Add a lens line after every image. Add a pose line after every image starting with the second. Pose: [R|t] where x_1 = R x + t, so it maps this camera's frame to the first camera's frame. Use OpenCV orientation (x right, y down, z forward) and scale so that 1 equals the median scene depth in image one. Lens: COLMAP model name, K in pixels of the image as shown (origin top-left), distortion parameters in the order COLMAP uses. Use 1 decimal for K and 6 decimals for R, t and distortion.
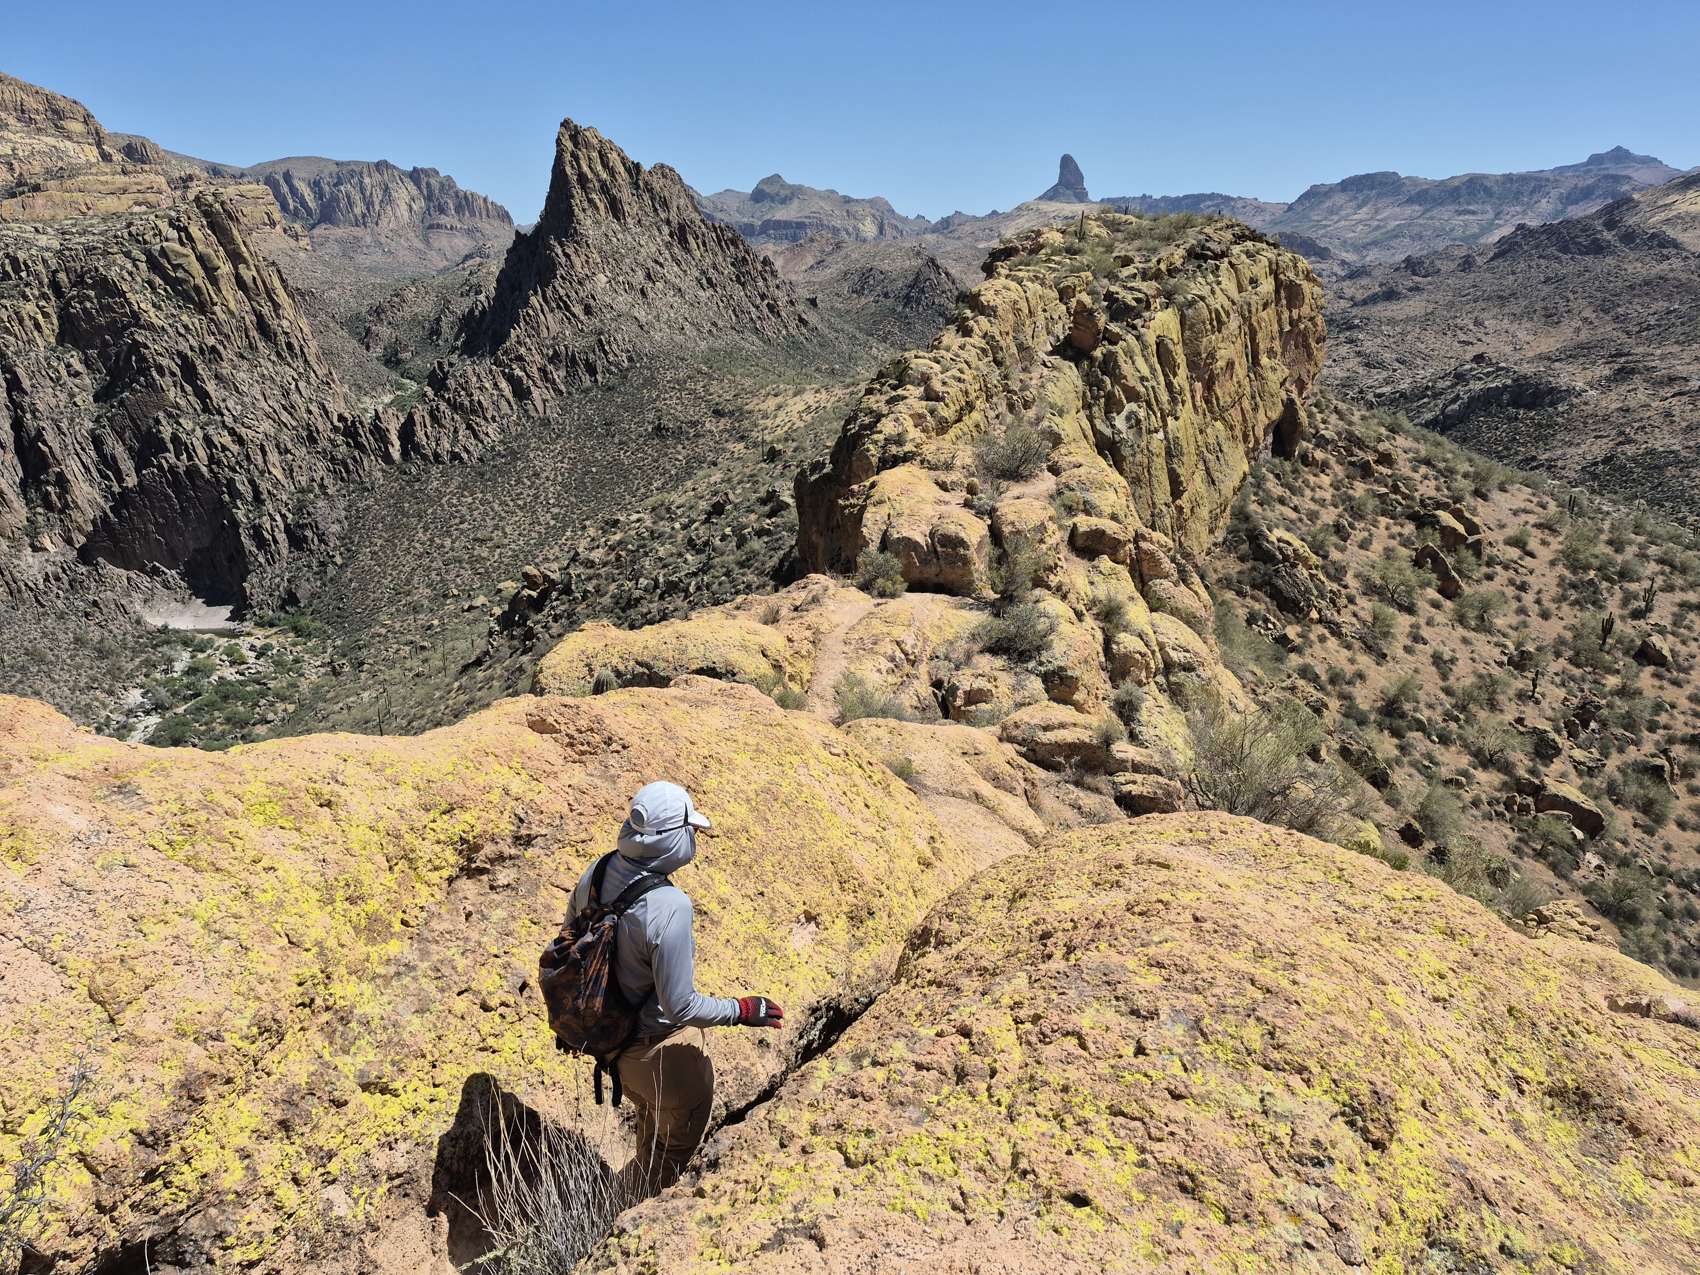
lens RADIAL K [[1224.1, 0, 845.1], [0, 1224.1, 606.4], [0, 0, 1]] dist [0.116861, -0.152014]
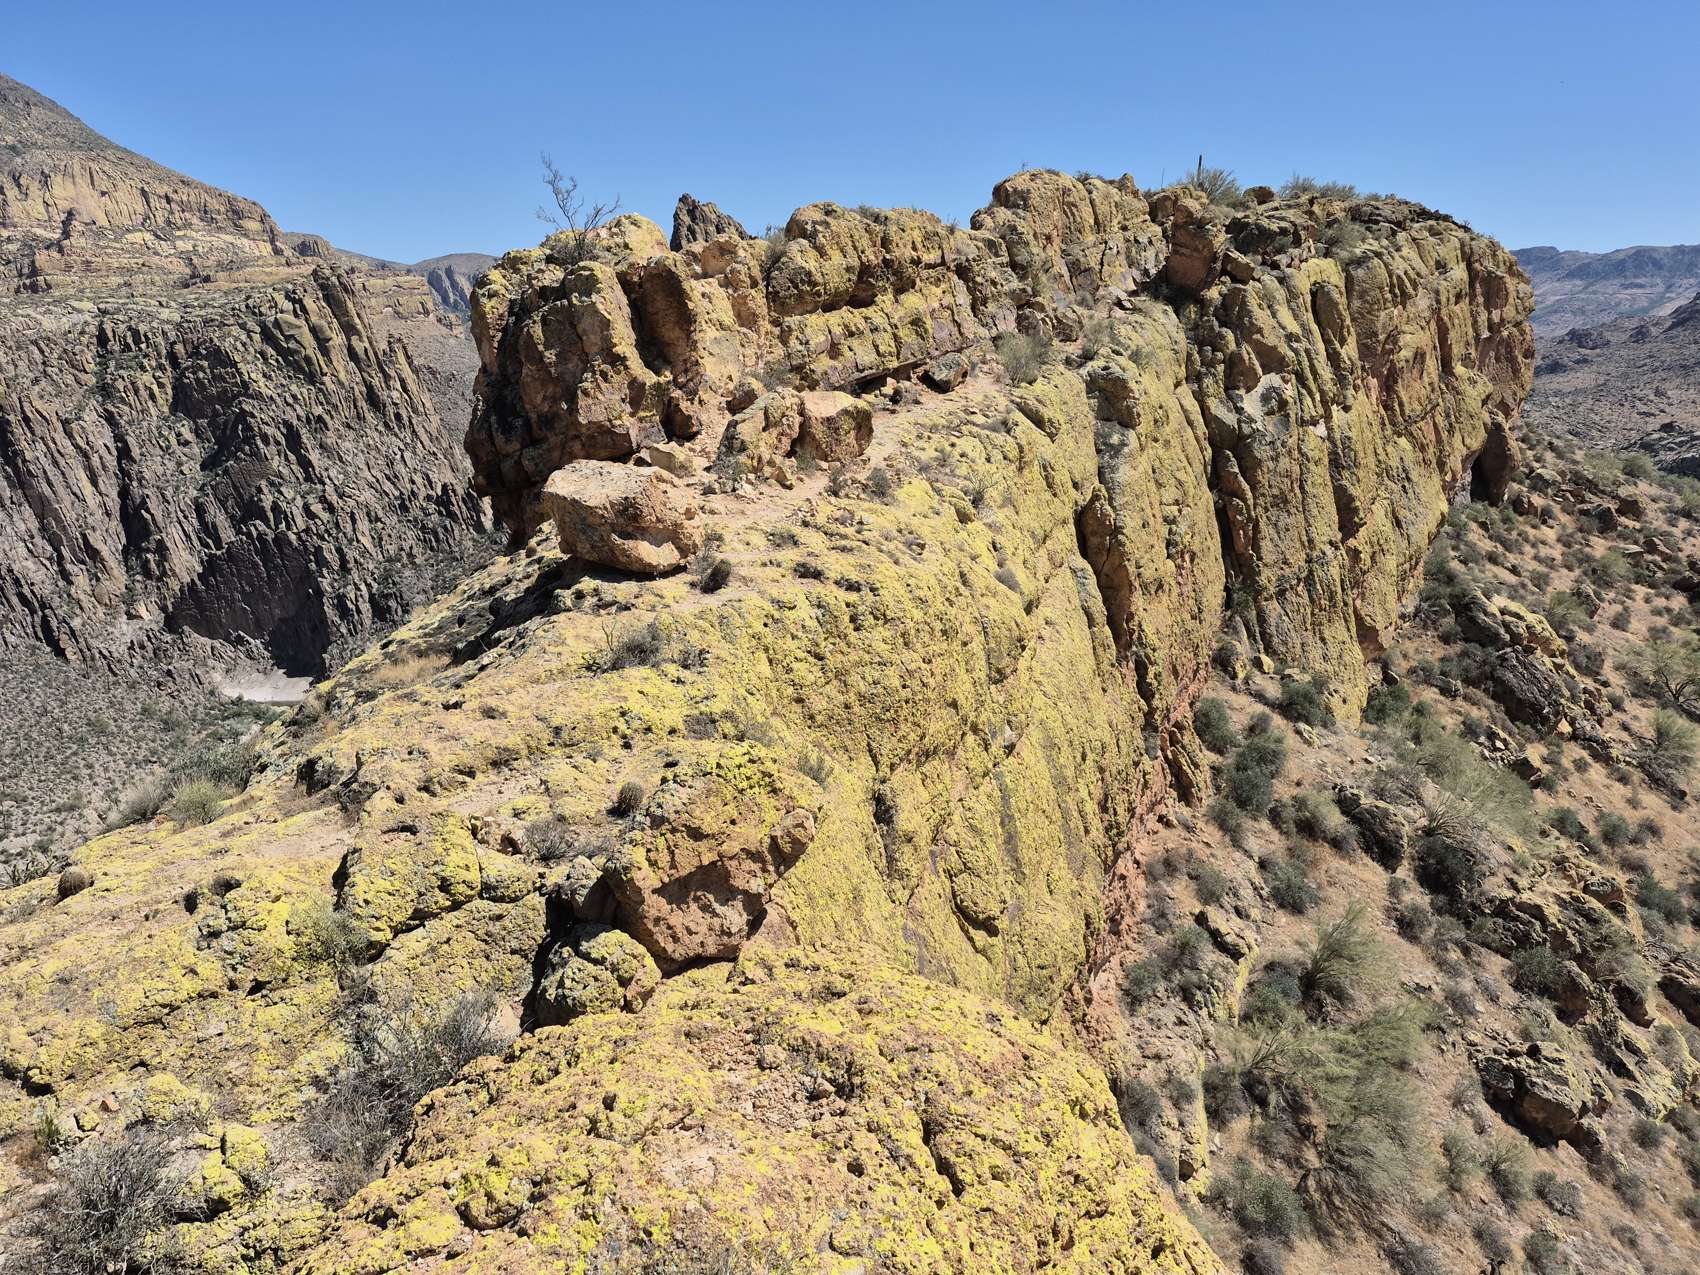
lens RADIAL K [[1224.1, 0, 845.1], [0, 1224.1, 606.4], [0, 0, 1]] dist [0.116861, -0.152014]
pose [[0.994520, 0.011921, -0.103865, 0.050816], [-0.018562, 0.997828, -0.063204, -0.005512], [0.102886, 0.064785, 0.992581, 0.218100]]
